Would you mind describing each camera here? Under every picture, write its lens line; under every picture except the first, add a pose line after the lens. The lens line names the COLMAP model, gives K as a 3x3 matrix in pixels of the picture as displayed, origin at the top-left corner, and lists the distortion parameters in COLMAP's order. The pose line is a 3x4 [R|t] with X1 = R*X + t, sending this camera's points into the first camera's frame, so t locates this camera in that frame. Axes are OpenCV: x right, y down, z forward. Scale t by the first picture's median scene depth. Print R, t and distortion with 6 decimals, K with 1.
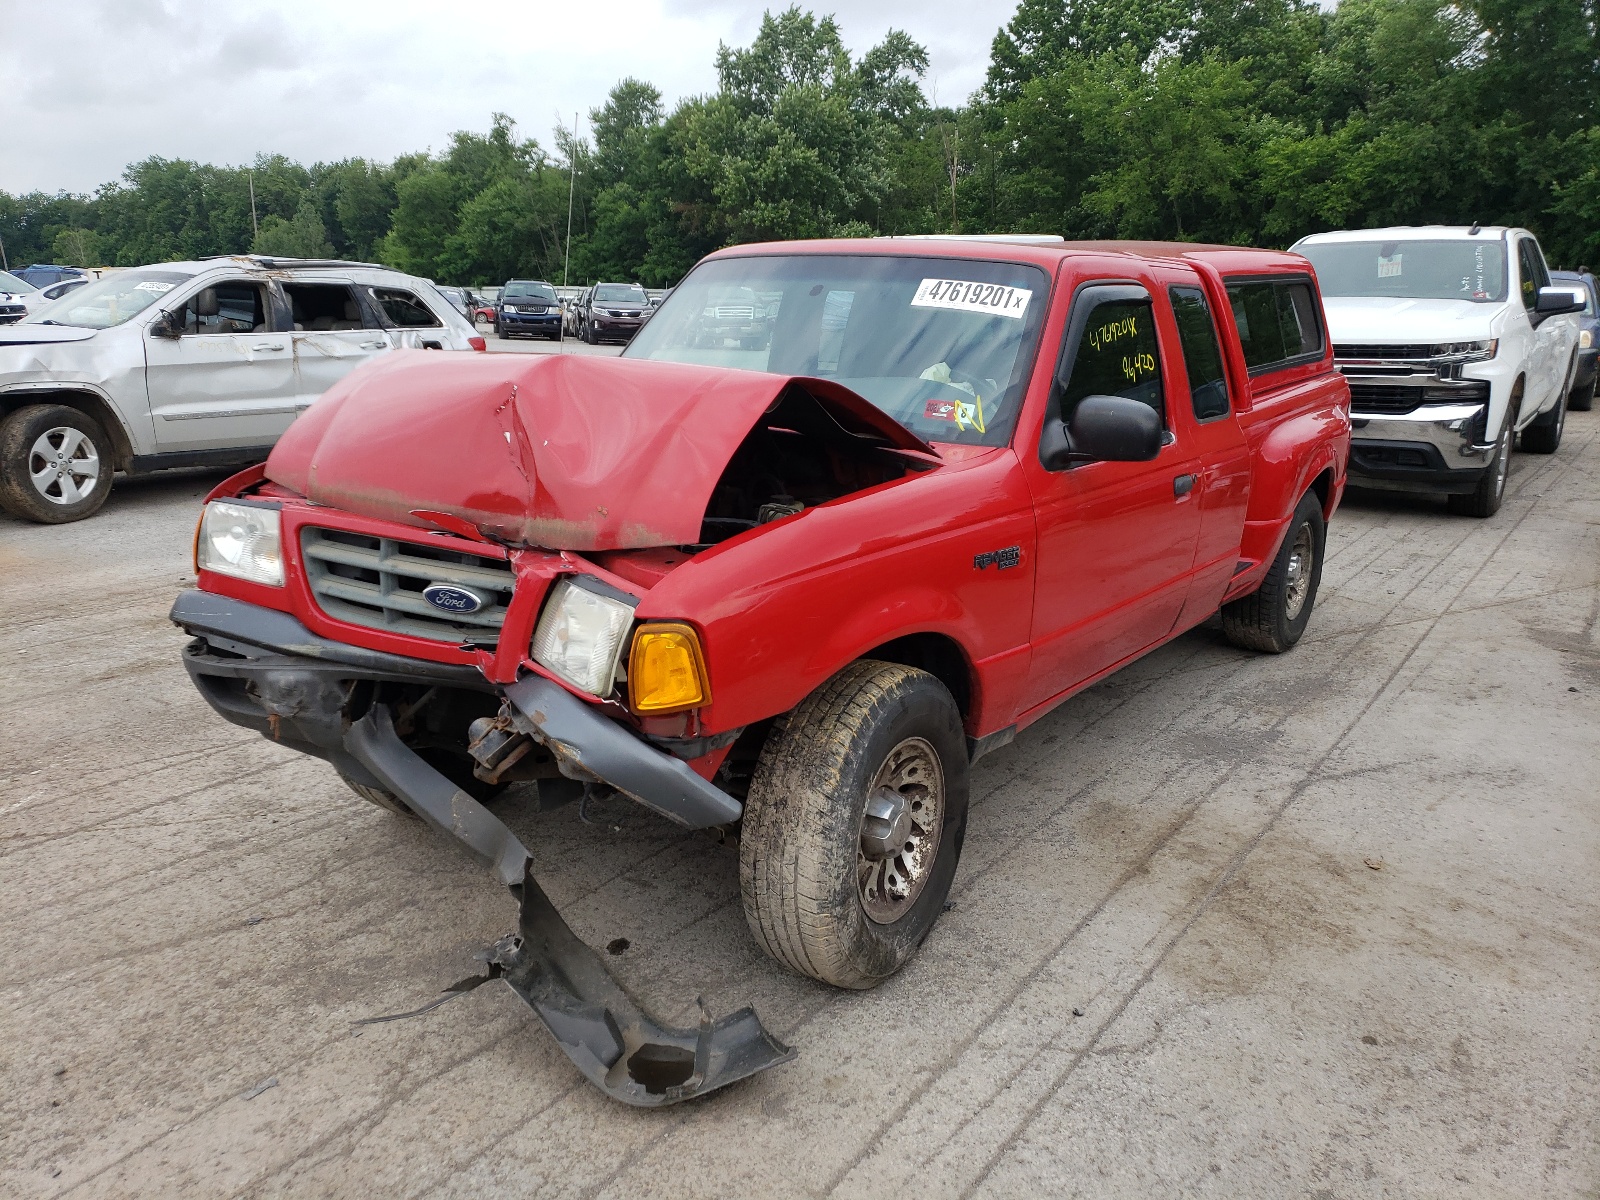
lens RADIAL K [[1301.2, 0, 800.0], [0, 1301.2, 600.0], [0, 0, 1]] dist [0.008195, 0.004115]
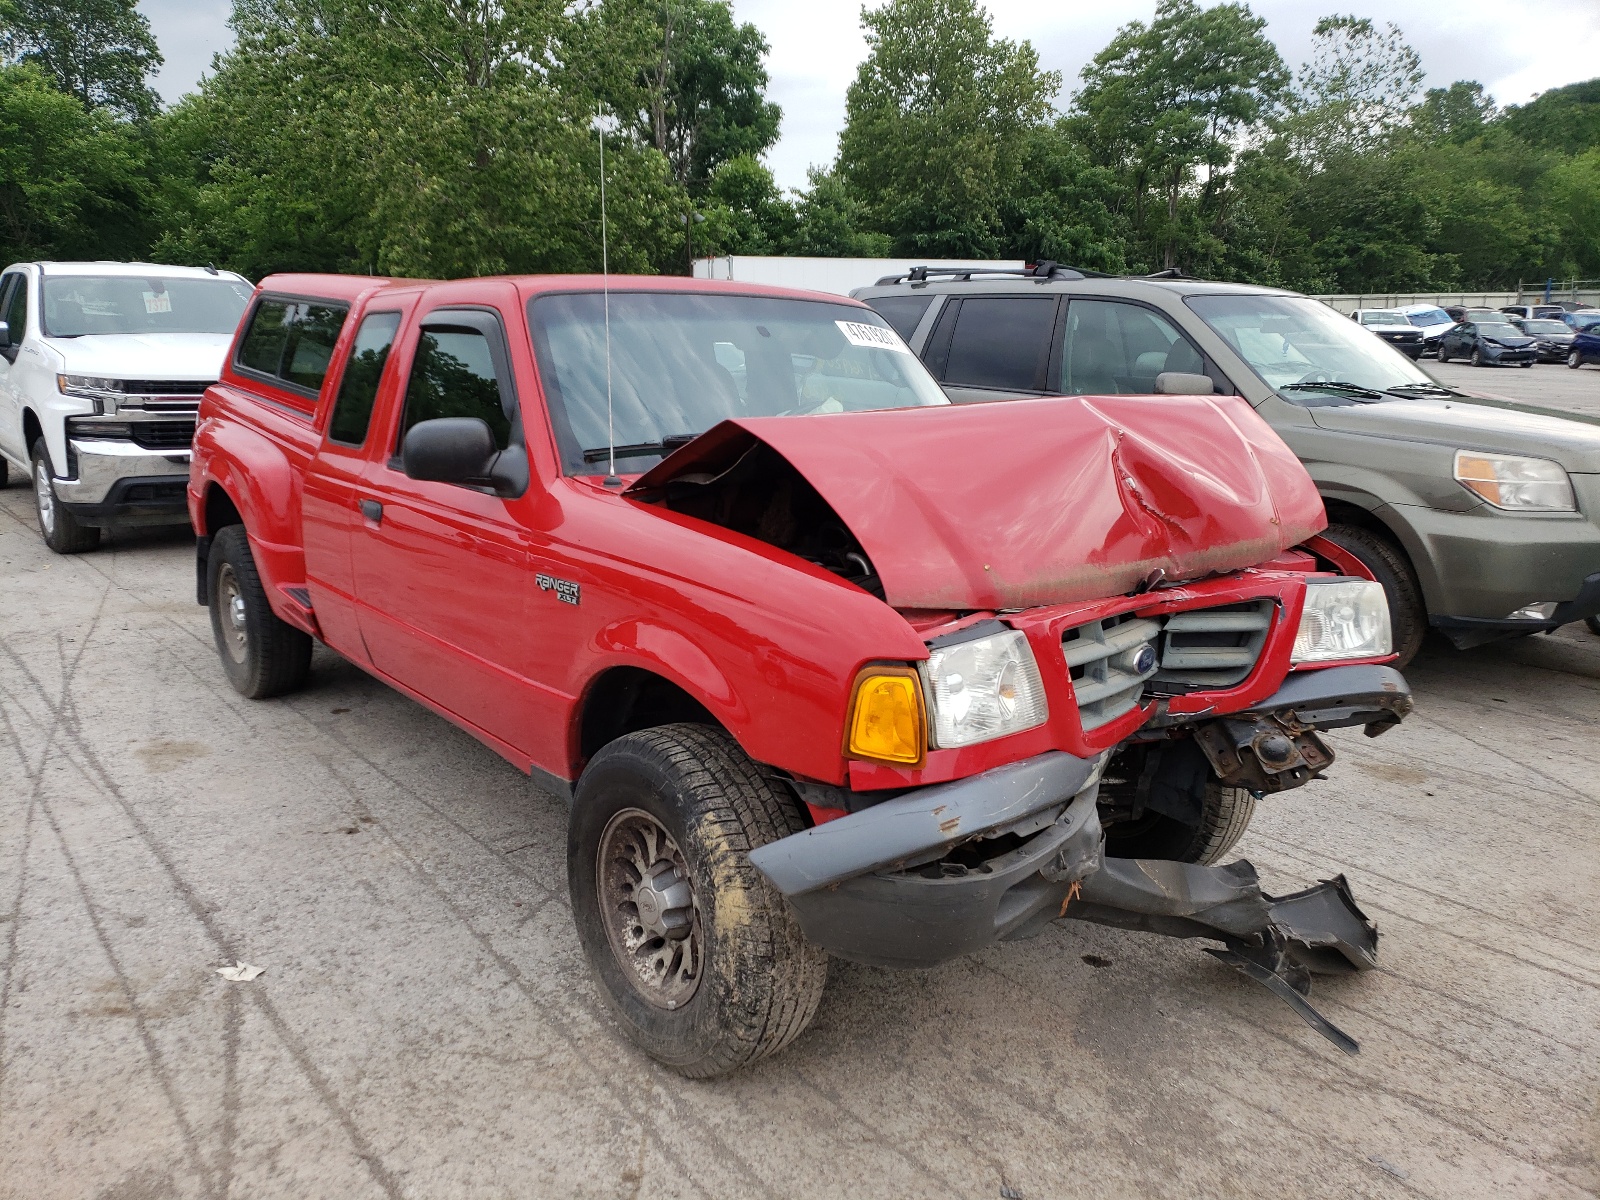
lens RADIAL K [[1229.9, 0, 800.0], [0, 1229.9, 600.0], [0, 0, 1]] dist [0.023165, 0.000244]
pose [[0.269536, -0.215838, 0.938491, -1.118720], [0.227652, 0.961217, 0.155682, -0.229540], [-0.935695, 0.171688, 0.308218, 0.907916]]
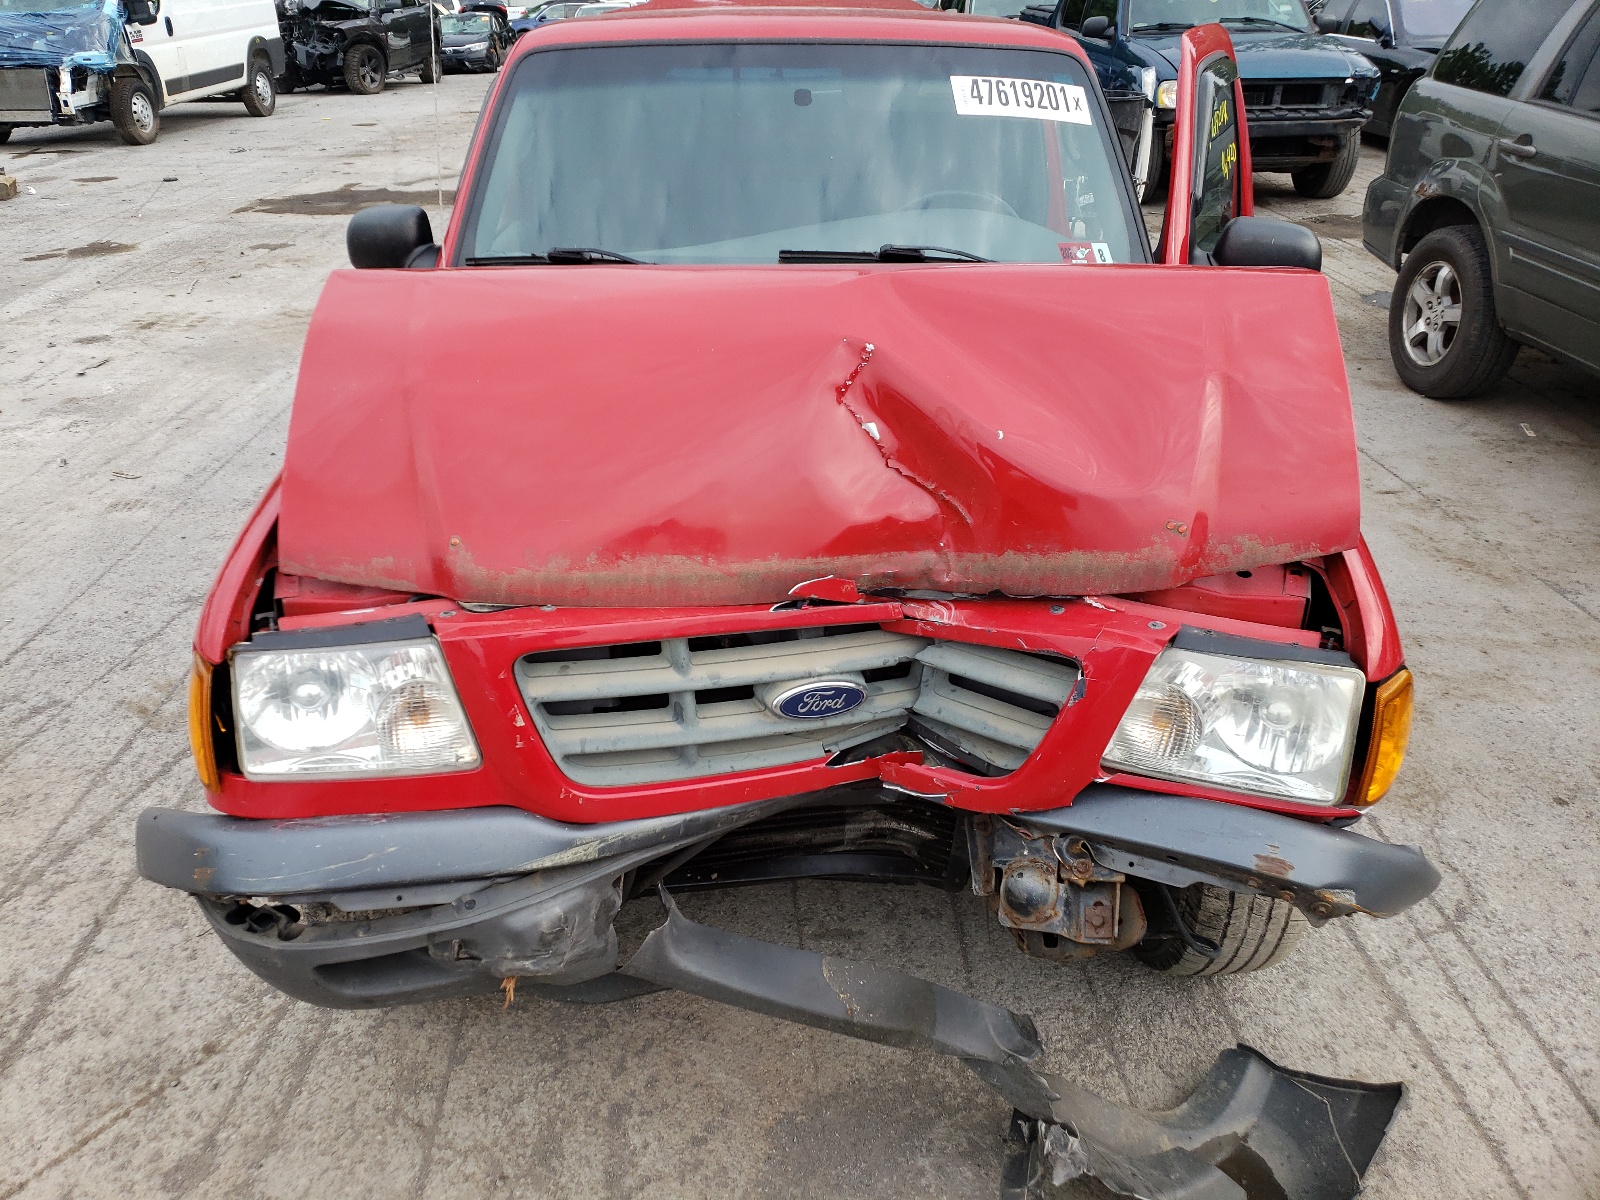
lens RADIAL K [[1301.2, 0, 800.0], [0, 1301.2, 600.0], [0, 0, 1]] dist [0.008195, 0.004115]
pose [[0.789868, -0.282119, 0.544535, -0.578254], [0.158074, 0.951563, 0.263706, -0.204846], [-0.592555, -0.122216, 0.796204, 0.489361]]
